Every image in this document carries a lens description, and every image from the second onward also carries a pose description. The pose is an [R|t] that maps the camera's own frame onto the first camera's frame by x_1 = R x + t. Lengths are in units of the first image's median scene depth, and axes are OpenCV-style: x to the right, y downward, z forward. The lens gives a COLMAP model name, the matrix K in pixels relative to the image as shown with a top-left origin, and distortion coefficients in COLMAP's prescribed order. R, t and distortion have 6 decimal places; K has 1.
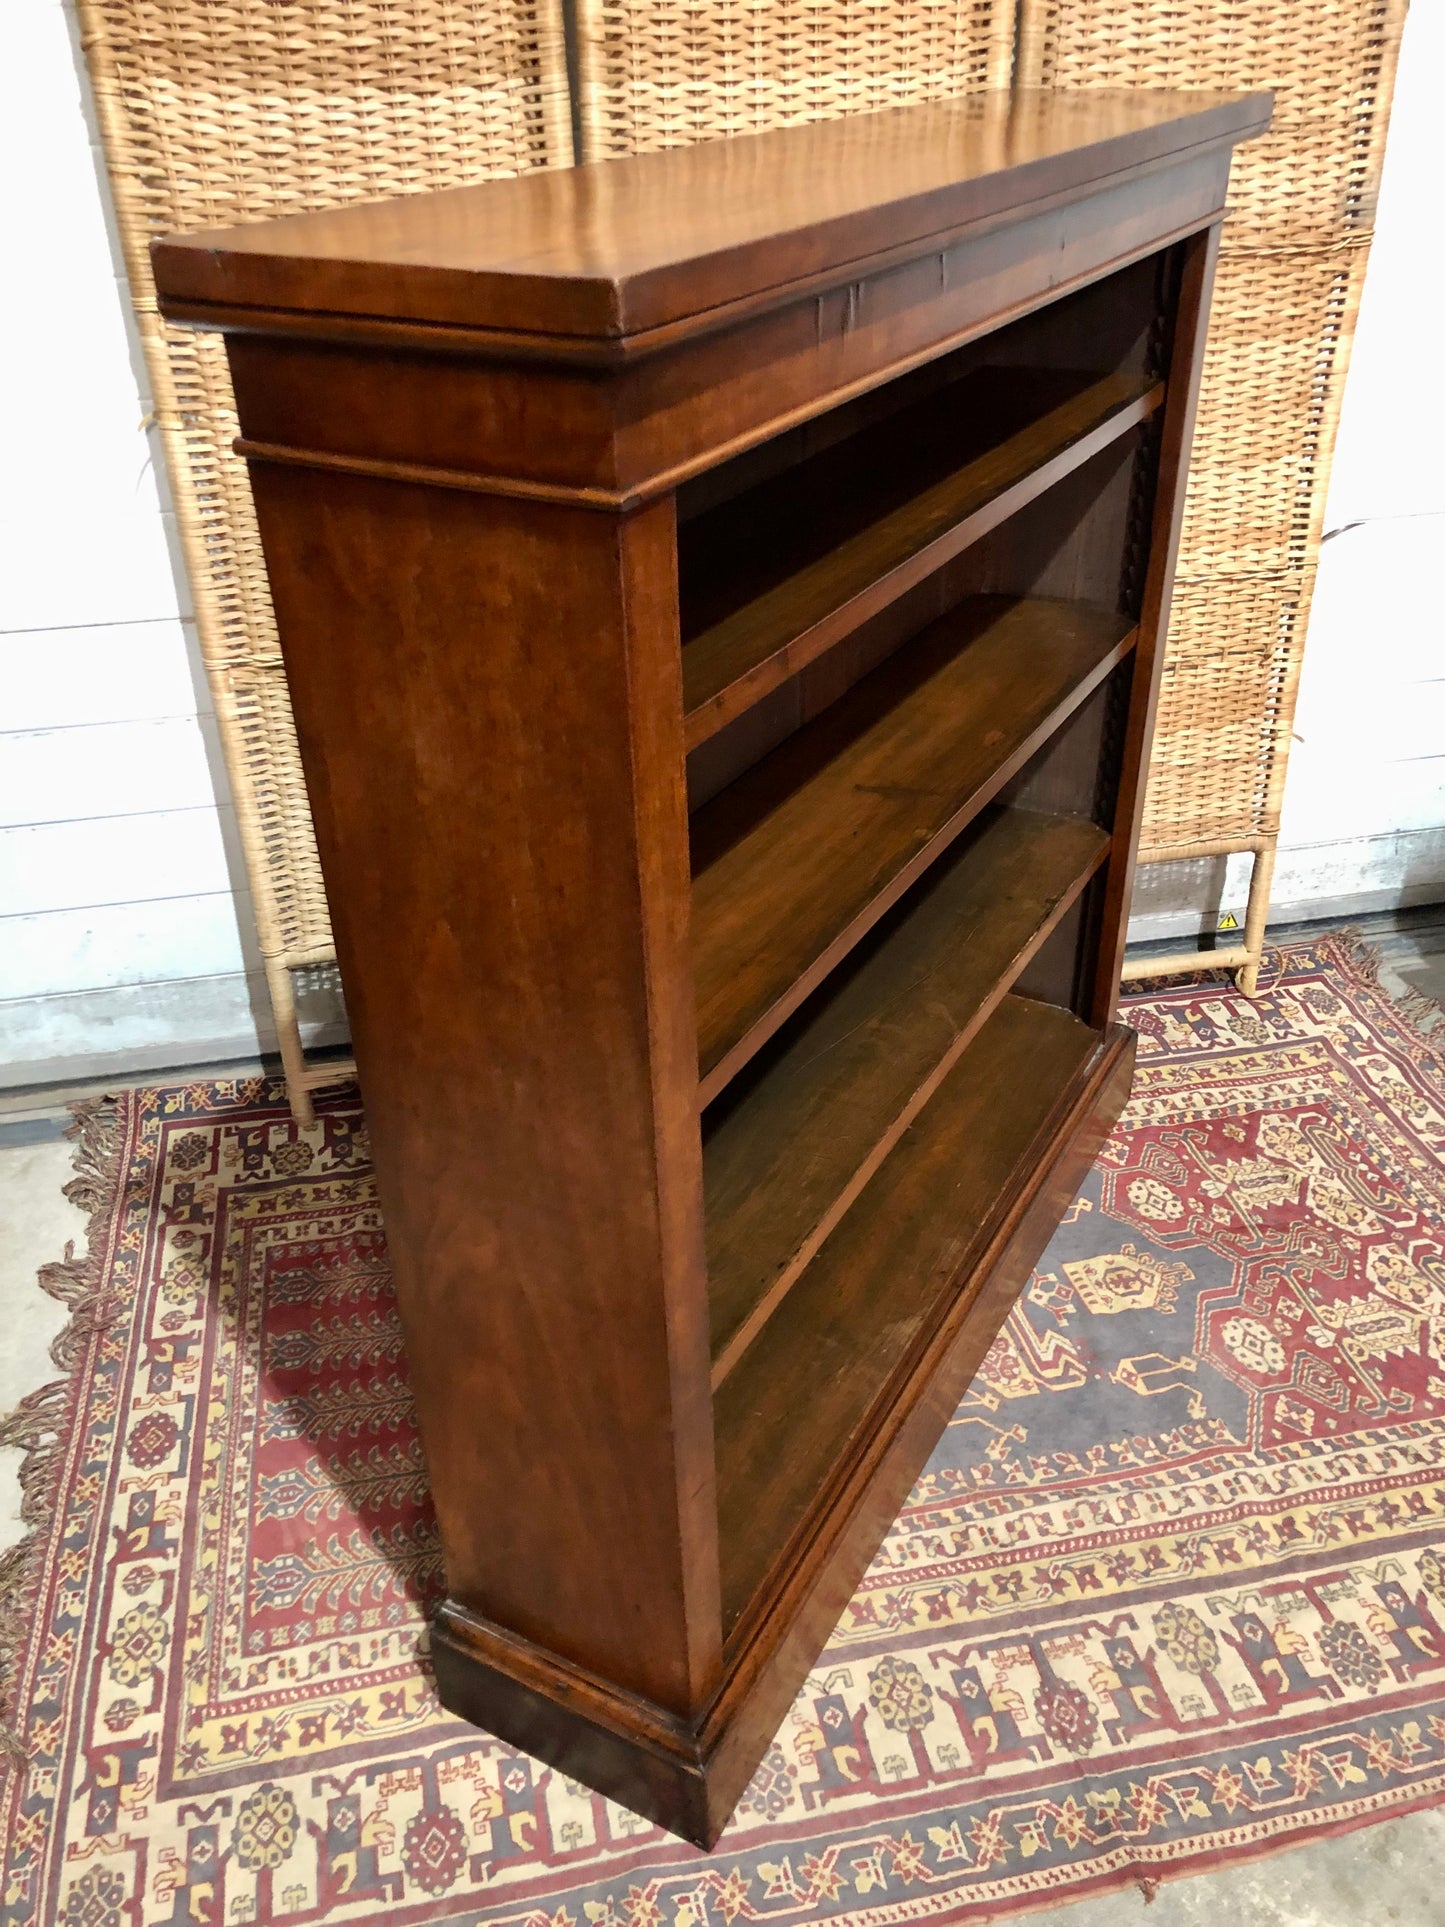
lens RADIAL K [[1540.8, 0, 727.8], [0, 1540.8, 958.4], [0, 0, 1]] dist [0.017966, 0.000299]
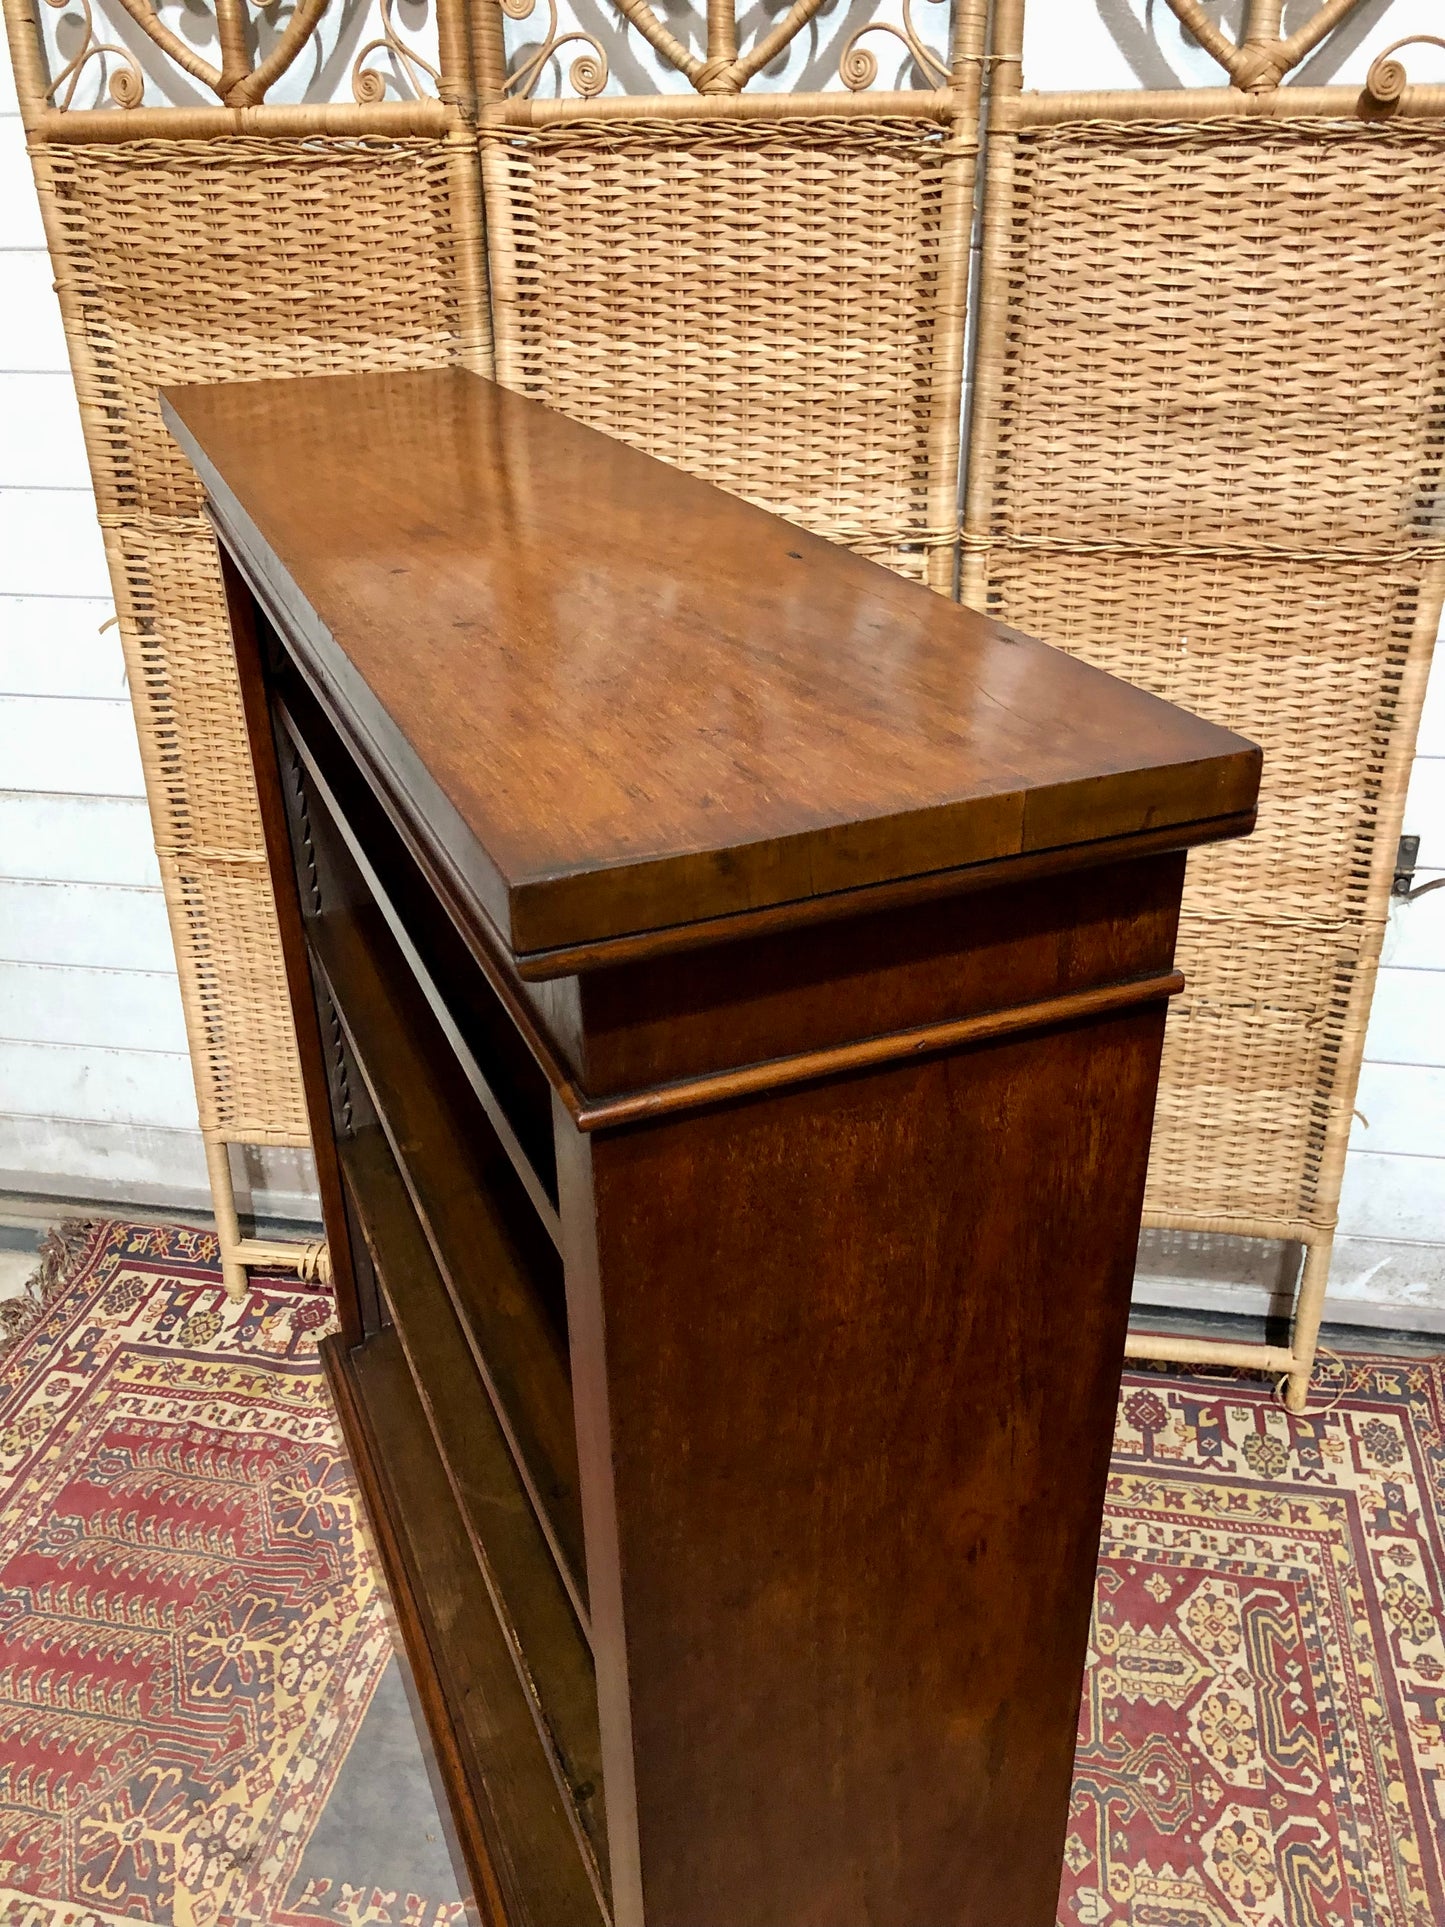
lens RADIAL K [[1561.1, 0, 752.4], [0, 1561.1, 962.1], [0, 0, 1]] dist [-0.030721, 0.090758]
pose [[0.929358, 0.175337, -0.324887, 0.371044], [-0.197527, 0.979623, -0.036348, -0.151209], [0.311894, 0.097954, 0.945054, 0.140689]]
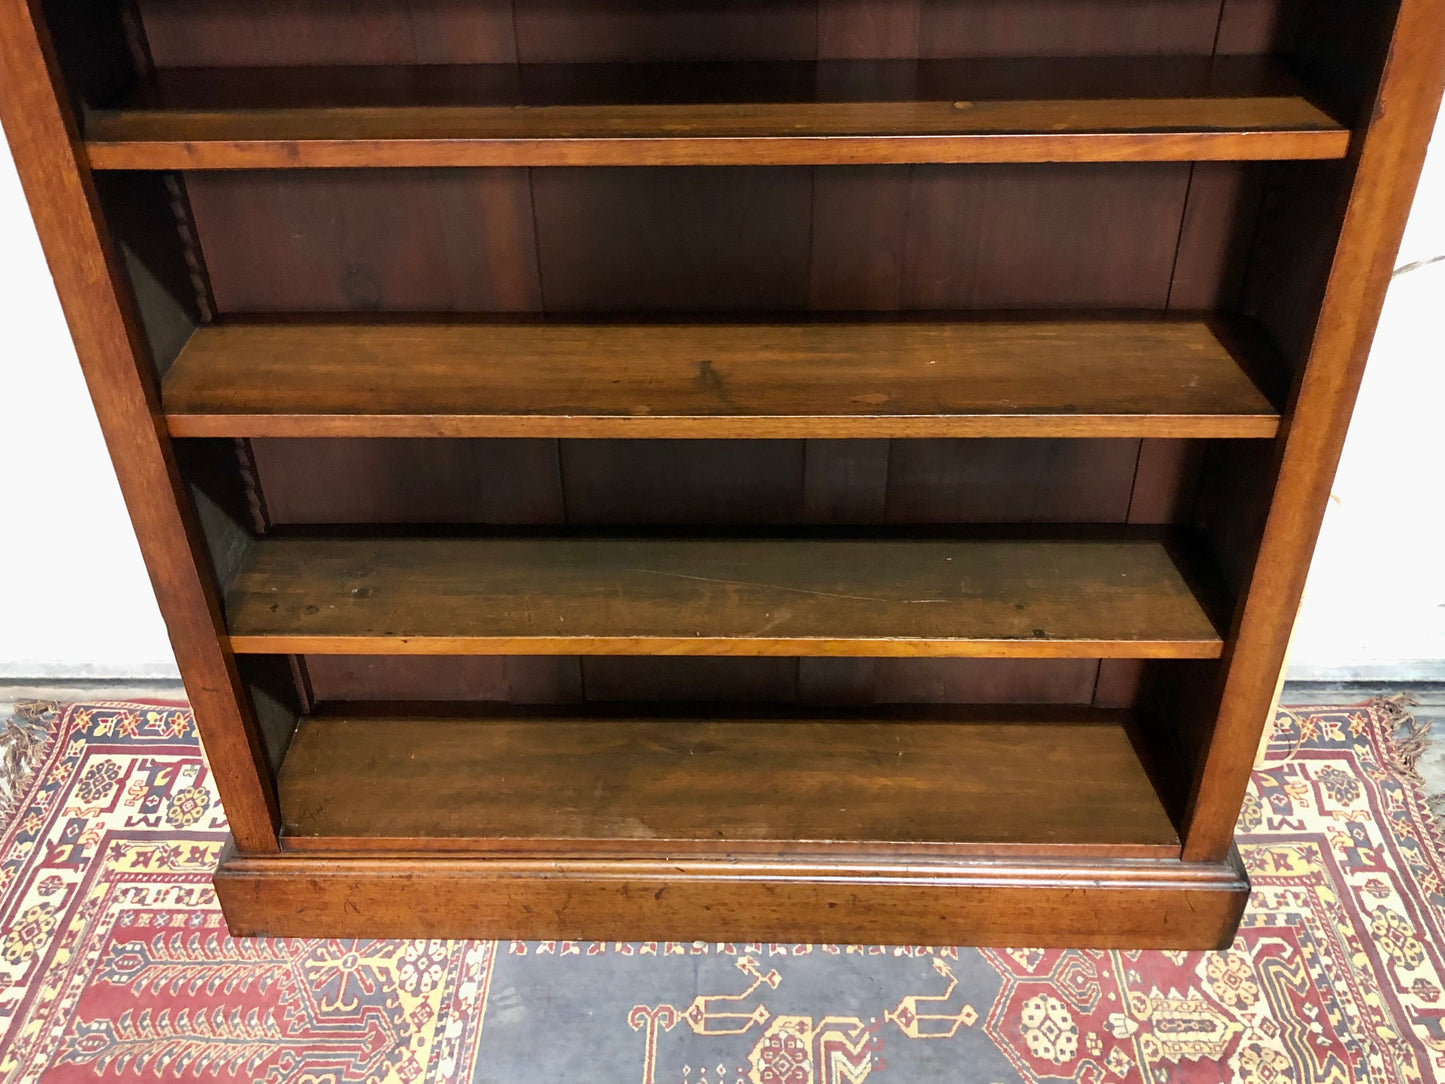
lens RADIAL K [[1370.6, 0, 719.8], [0, 1370.6, 530.1], [0, 0, 1]] dist [-0.000608, 0.031167]
pose [[0.974843, 0.127904, -0.182540, 0.206344], [-0.116158, 0.990493, 0.073696, -0.164571], [0.190230, -0.050639, 0.980433, 0.228084]]
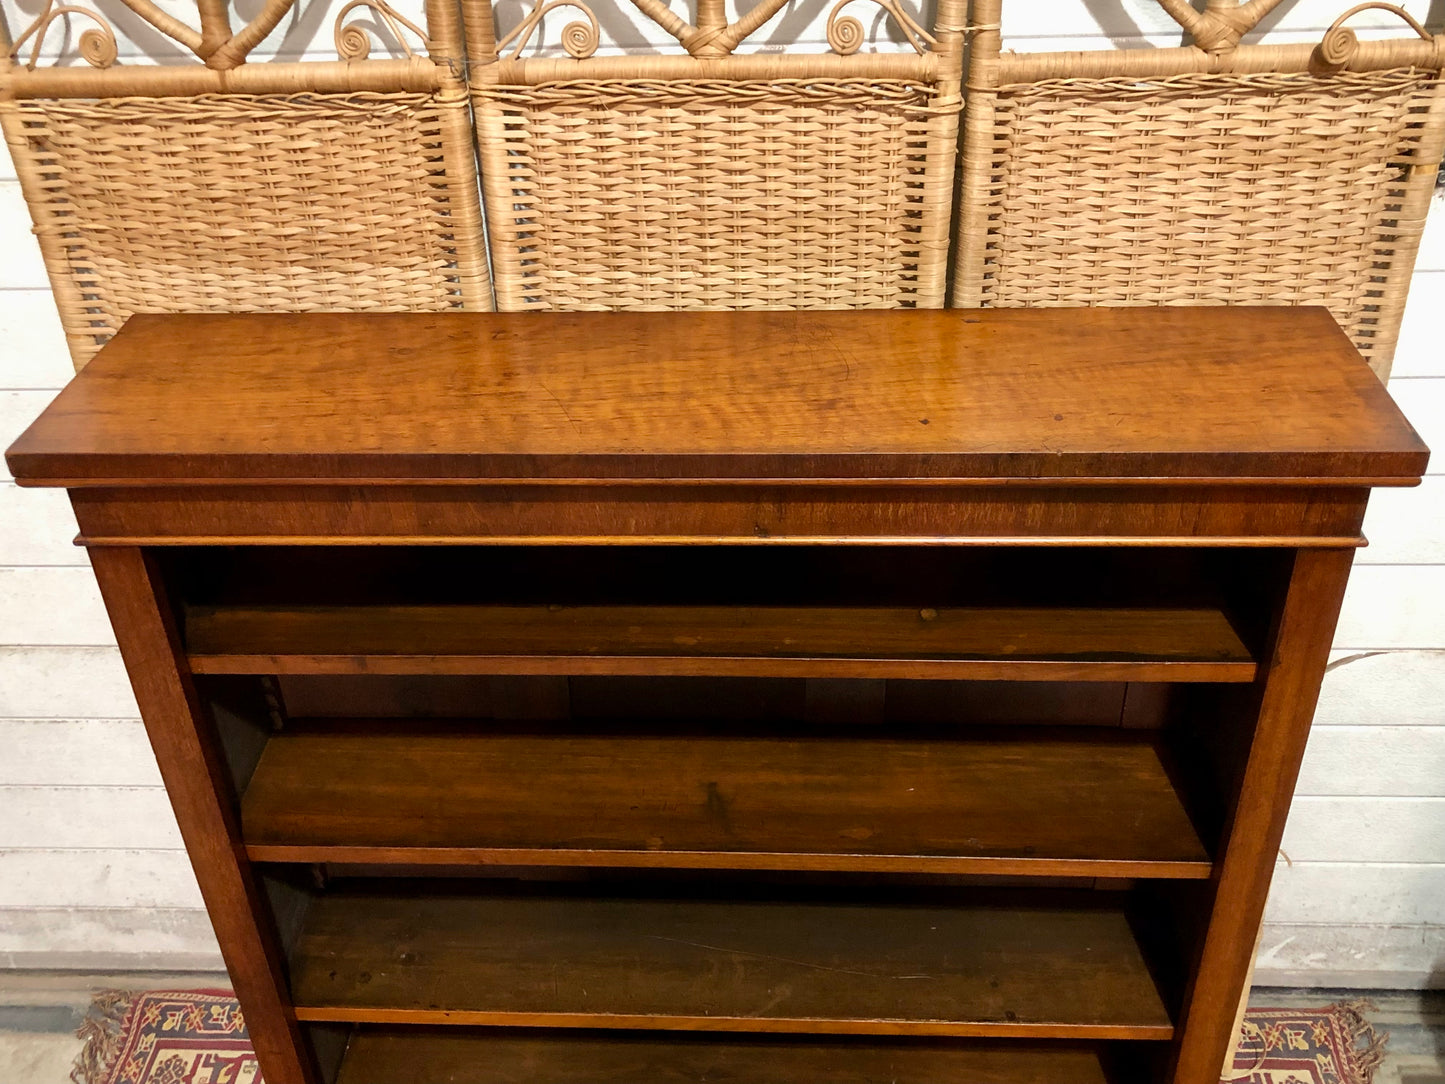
lens RADIAL K [[1356.3, 0, 722.5], [0, 1356.3, 542.0], [0, 0, 1]] dist [0.019093, 0.009555]
pose [[0.970505, 0.121981, -0.207945, 0.214121], [-0.117465, 0.992496, 0.033974, -0.370101], [0.210529, -0.008546, 0.977550, 0.140783]]
